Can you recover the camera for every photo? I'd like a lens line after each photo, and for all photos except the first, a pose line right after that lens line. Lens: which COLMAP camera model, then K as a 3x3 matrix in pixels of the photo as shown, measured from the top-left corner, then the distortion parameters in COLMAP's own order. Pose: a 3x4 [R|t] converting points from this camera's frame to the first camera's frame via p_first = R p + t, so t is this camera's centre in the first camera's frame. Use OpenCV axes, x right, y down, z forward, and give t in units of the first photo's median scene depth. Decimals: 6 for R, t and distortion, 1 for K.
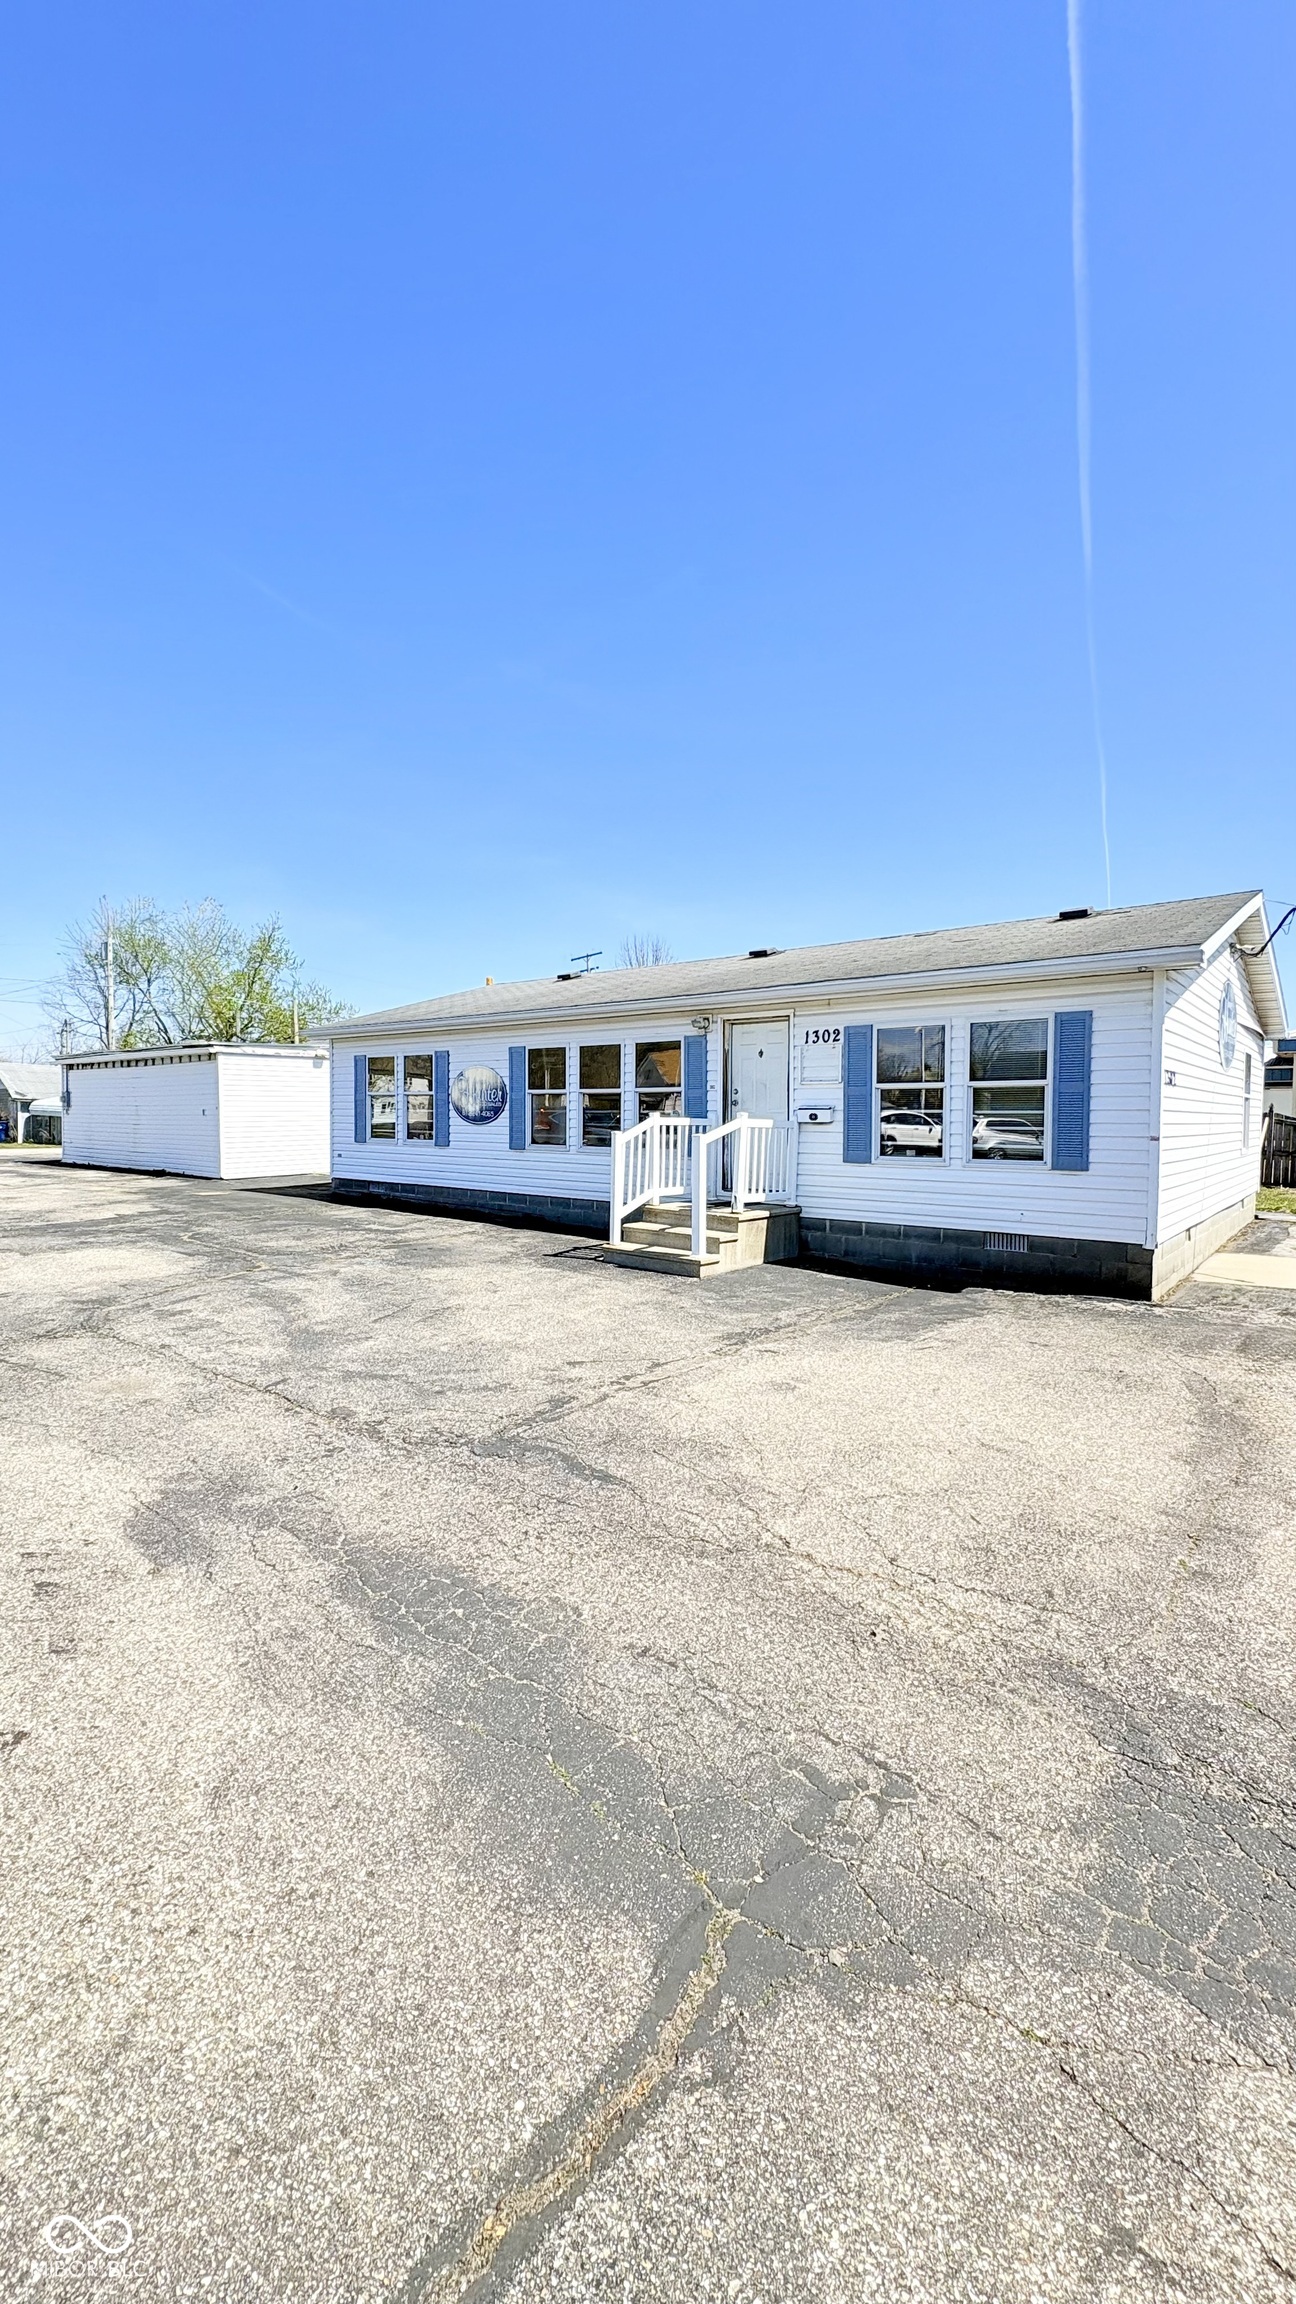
lens RADIAL K [[921.4, 0, 656.0], [0, 921.4, 1161.8], [0, 0, 1]] dist [0.000514, 0.000826]
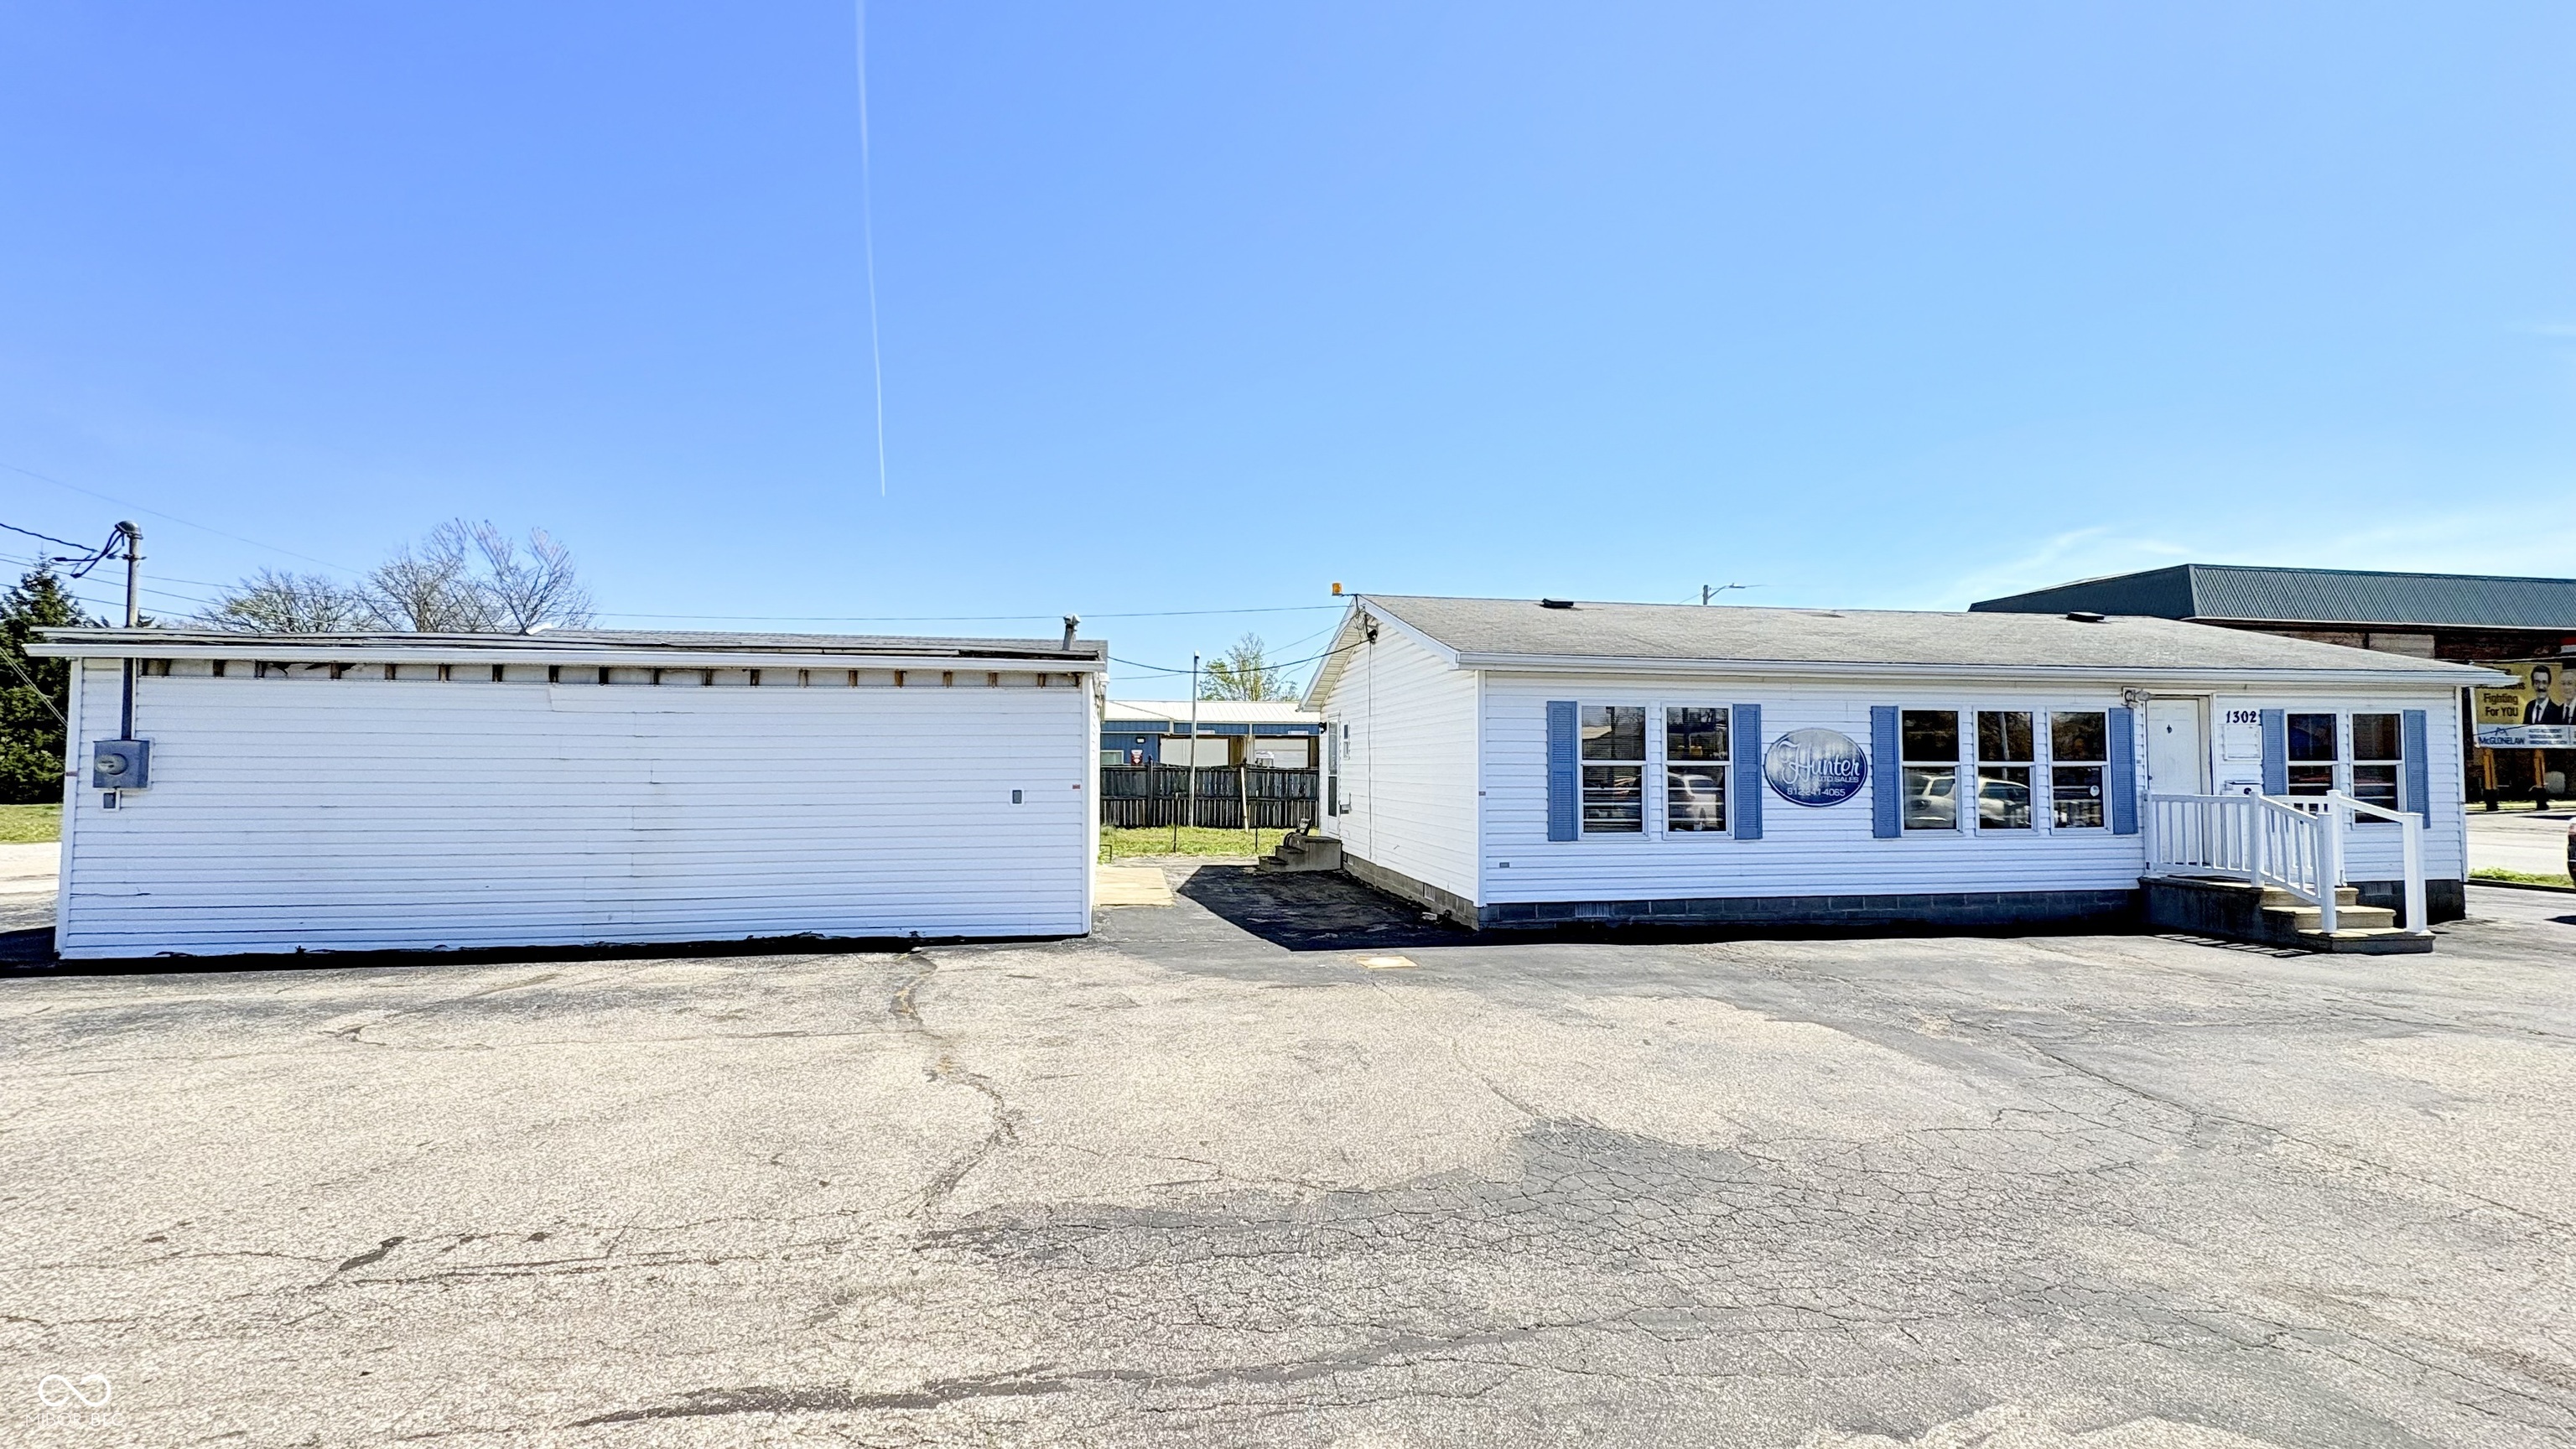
lens RADIAL K [[1030.2, 0, 1289.7], [0, 1030.2, 721.2], [0, 0, 1]] dist [0.000514, 0.000826]
pose [[0.666369, 0.022420, 0.745285, -1.497748], [0.041549, 0.996878, -0.067139, -0.097028], [-0.744463, 0.075706, 0.663357, 1.040042]]
